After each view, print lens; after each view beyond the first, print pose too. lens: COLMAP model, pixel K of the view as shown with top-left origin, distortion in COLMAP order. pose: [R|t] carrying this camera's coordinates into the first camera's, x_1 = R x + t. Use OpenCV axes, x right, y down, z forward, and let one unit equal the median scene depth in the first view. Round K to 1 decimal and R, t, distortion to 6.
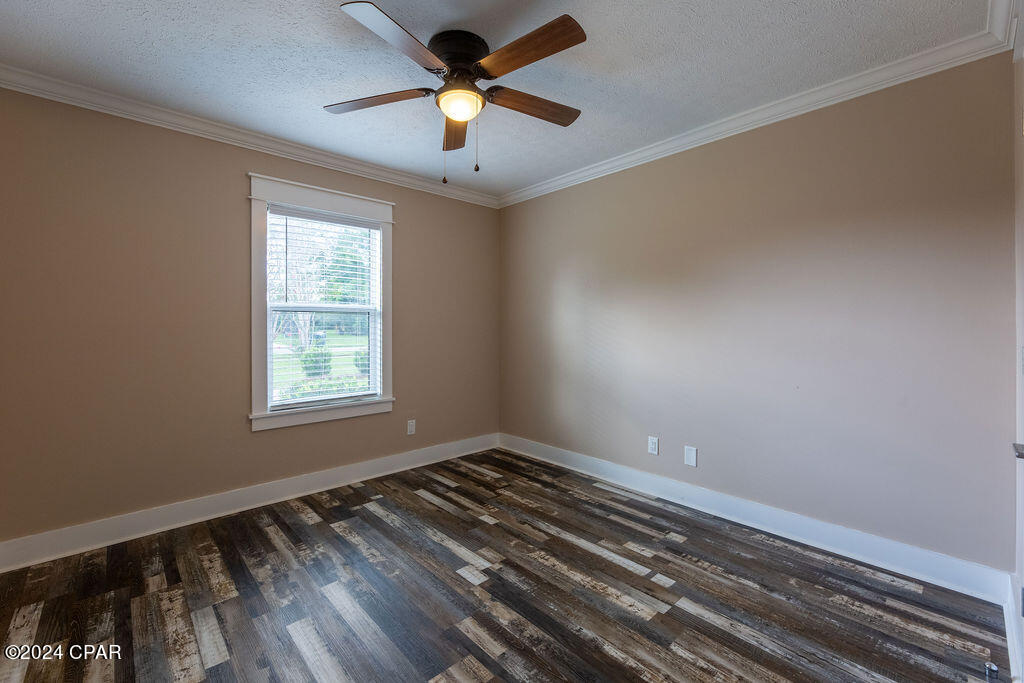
lens RADIAL K [[425.5, 0, 505.8], [0, 425.5, 340.8], [0, 0, 1]] dist [0.000123, -0.000327]
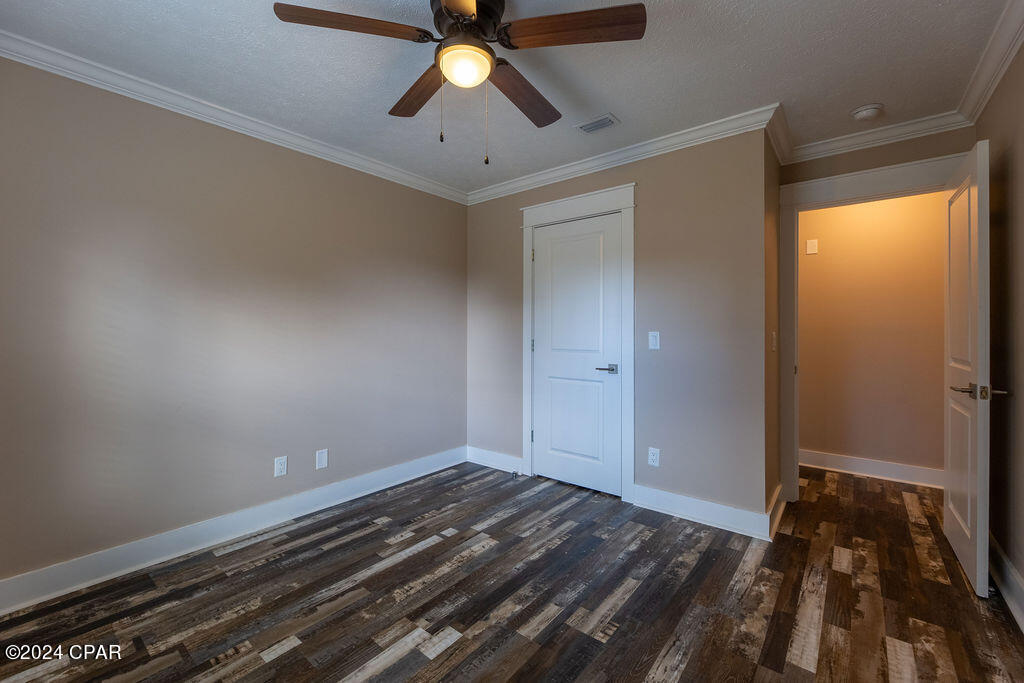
lens RADIAL K [[425.5, 0, 505.8], [0, 425.5, 340.8], [0, 0, 1]] dist [0.000123, -0.000327]
pose [[-0.137415, -0.022896, 0.990249, -0.770738], [0.033573, 0.999051, 0.027759, -0.029683], [-0.989944, 0.037061, -0.136516, 0.851942]]
